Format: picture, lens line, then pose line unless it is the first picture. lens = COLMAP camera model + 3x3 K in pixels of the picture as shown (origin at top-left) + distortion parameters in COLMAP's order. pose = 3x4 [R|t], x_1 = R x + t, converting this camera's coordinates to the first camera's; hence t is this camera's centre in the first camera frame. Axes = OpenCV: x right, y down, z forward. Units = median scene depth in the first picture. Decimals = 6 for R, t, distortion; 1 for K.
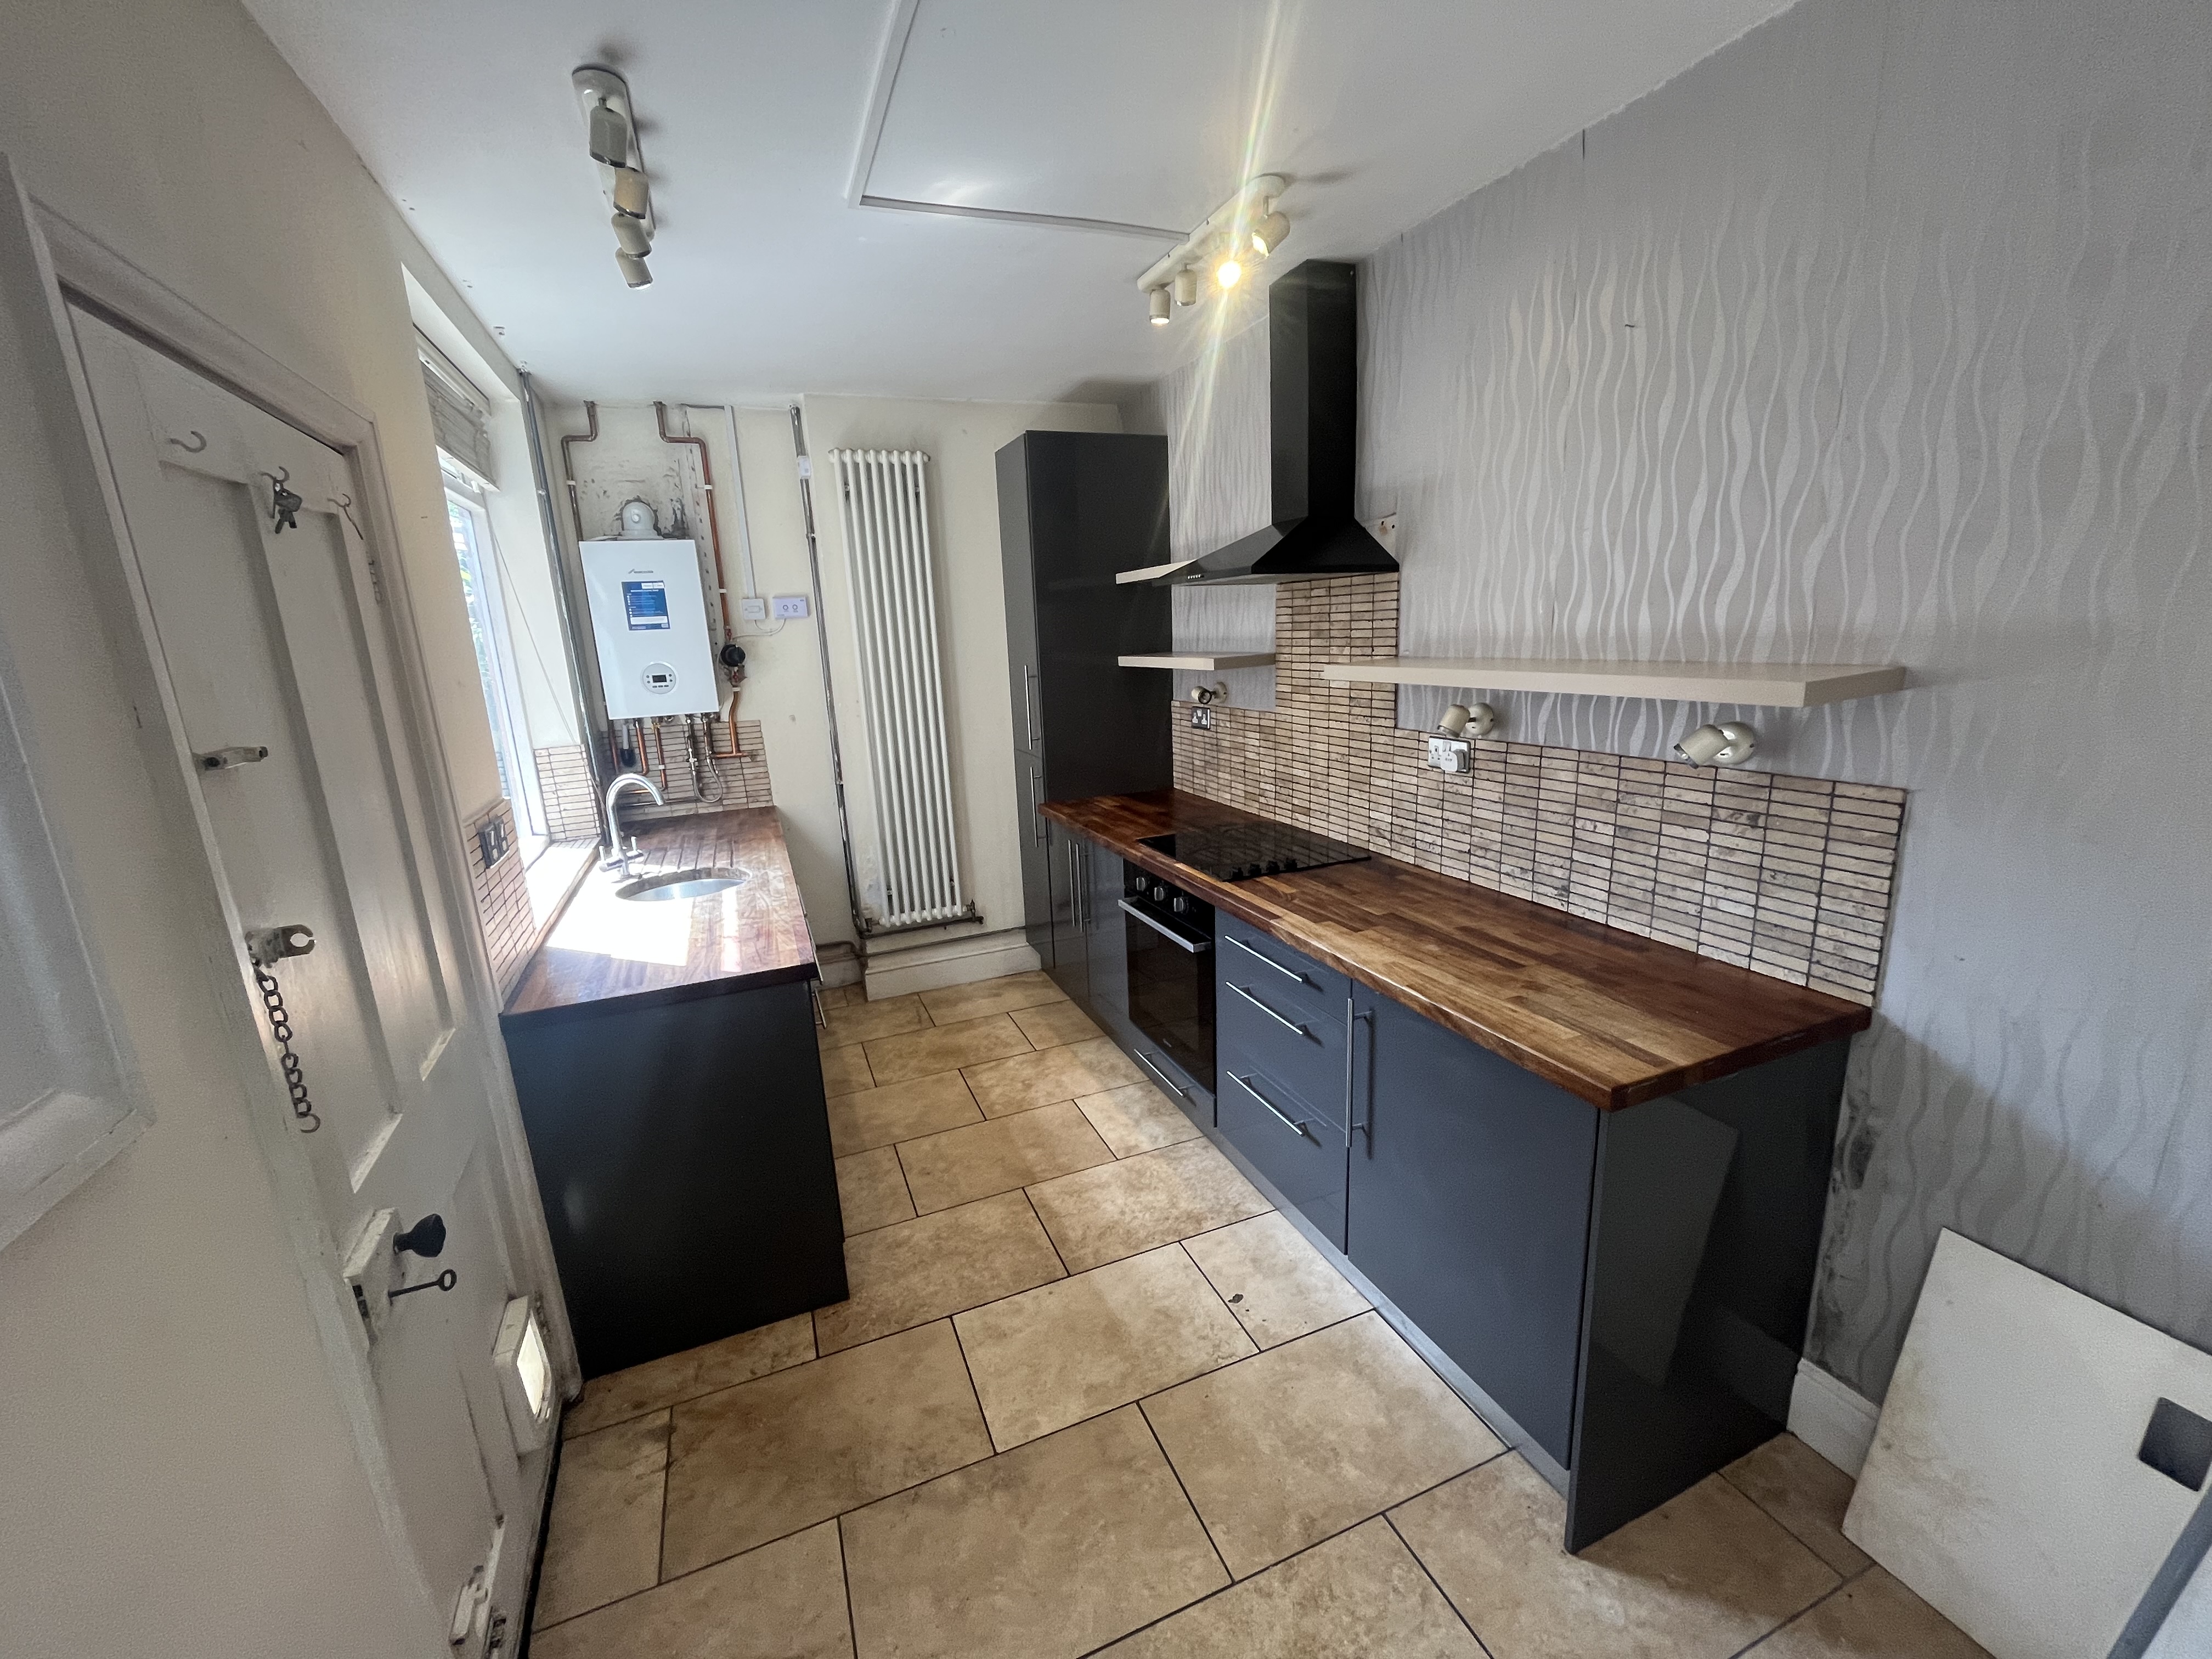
lens RADIAL K [[901.6, 0, 1101.2], [0, 901.6, 833.5], [0, 0, 1]] dist [-0.001253, 0.000482]
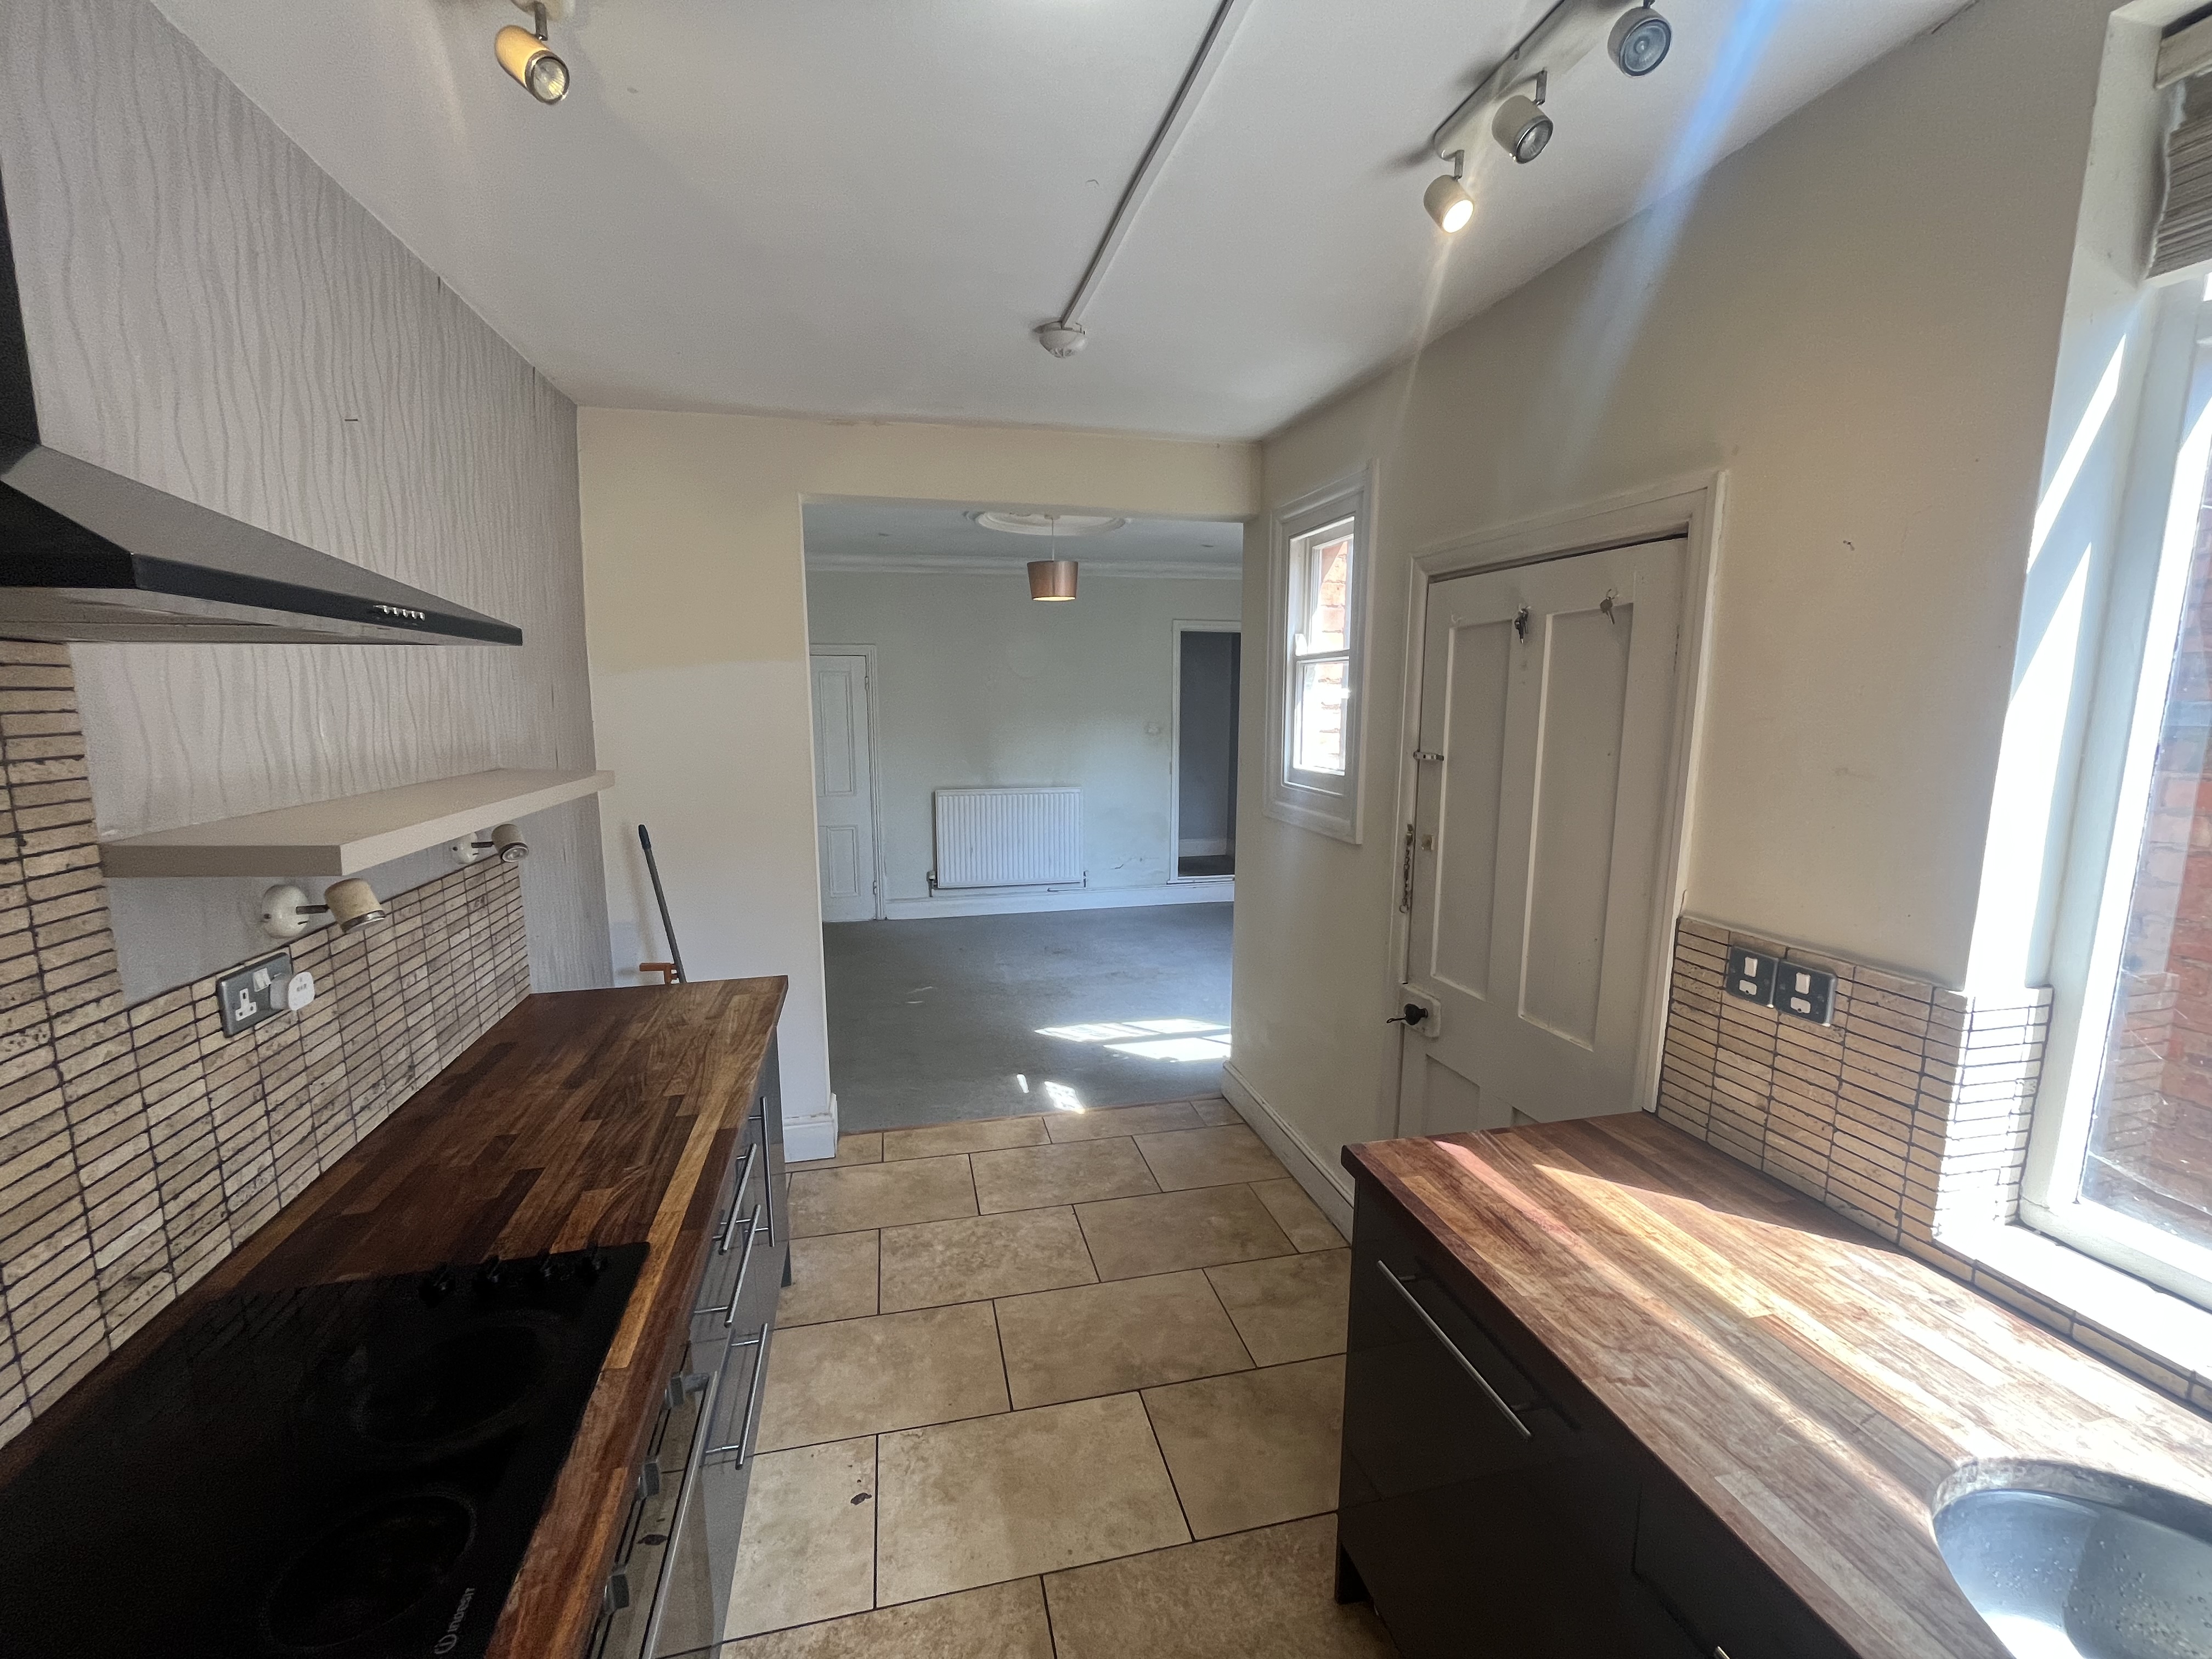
lens RADIAL K [[901.6, 0, 1101.2], [0, 901.6, 833.5], [0, 0, 1]] dist [-0.001253, 0.000482]
pose [[-0.987367, 0.019850, 0.157203, -0.206078], [0.075428, 0.931381, 0.356145, -0.334400], [-0.139346, 0.363504, -0.921112, 1.401537]]
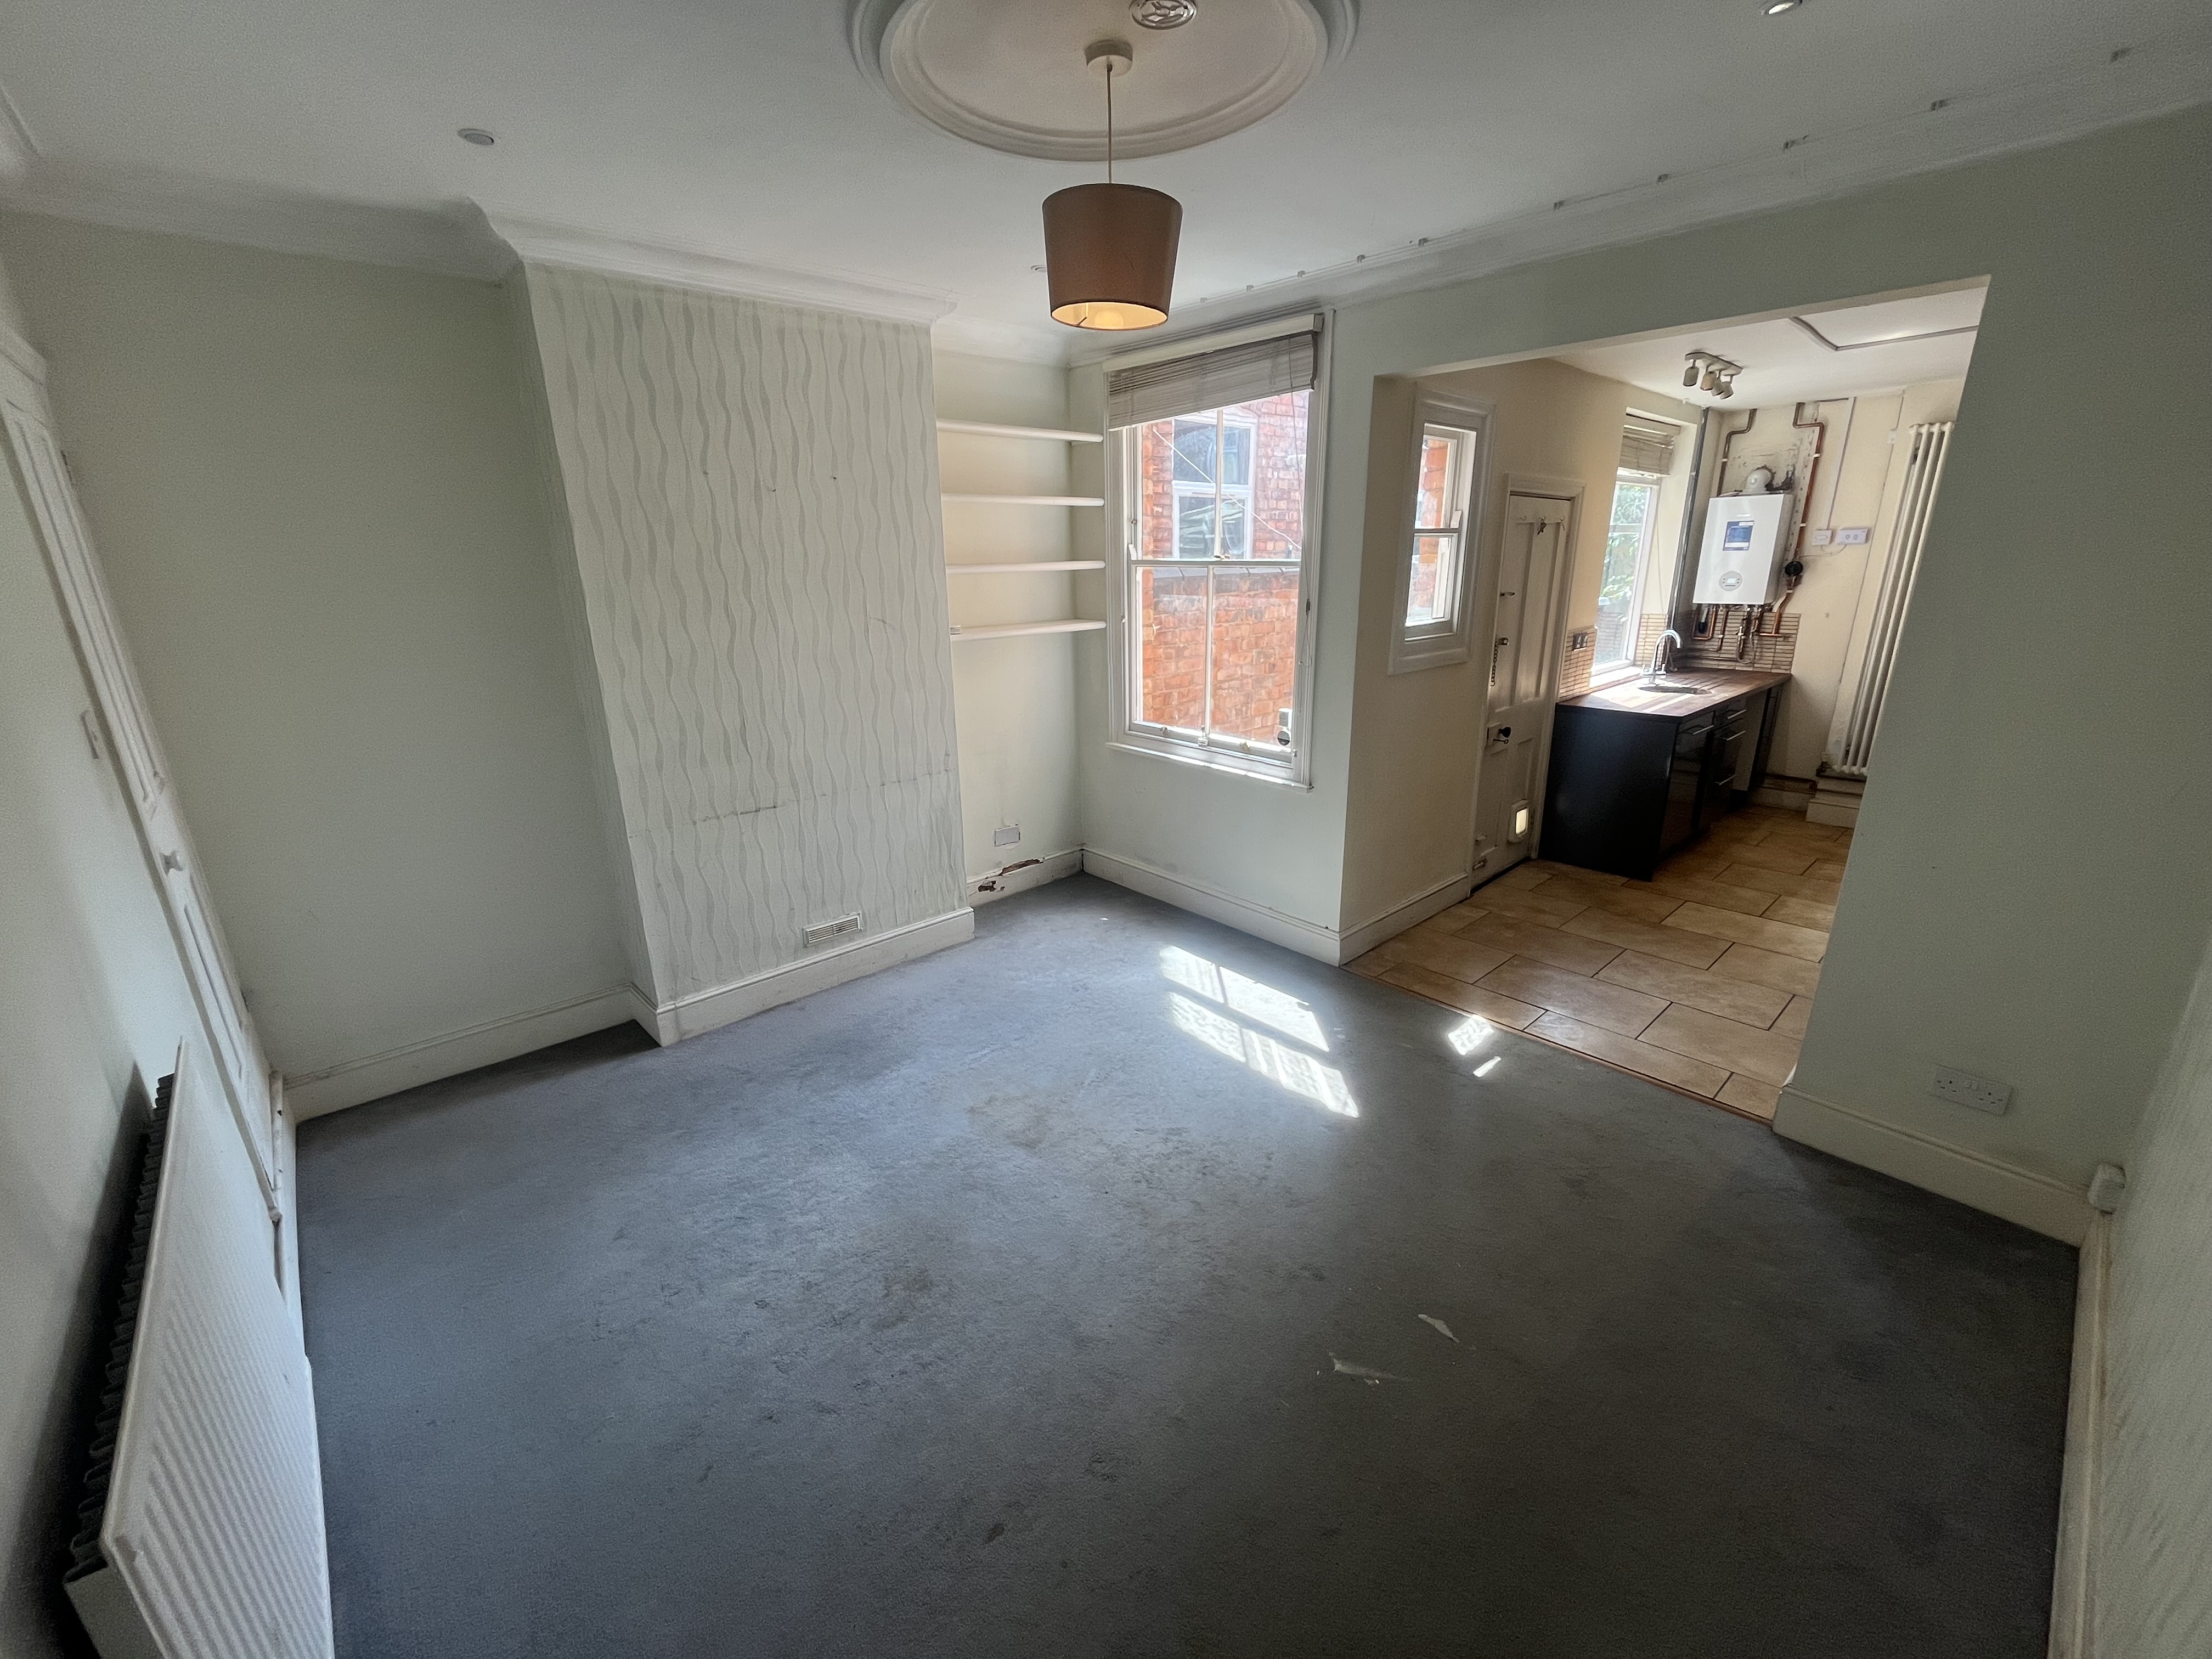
lens RADIAL K [[901.6, 0, 1101.2], [0, 901.6, 833.5], [0, 0, 1]] dist [-0.001253, 0.000482]
pose [[0.350079, 0.317282, -0.881349, 1.052789], [-0.208559, 0.943672, 0.256877, 0.122442], [0.913208, 0.093886, 0.396532, -0.992579]]
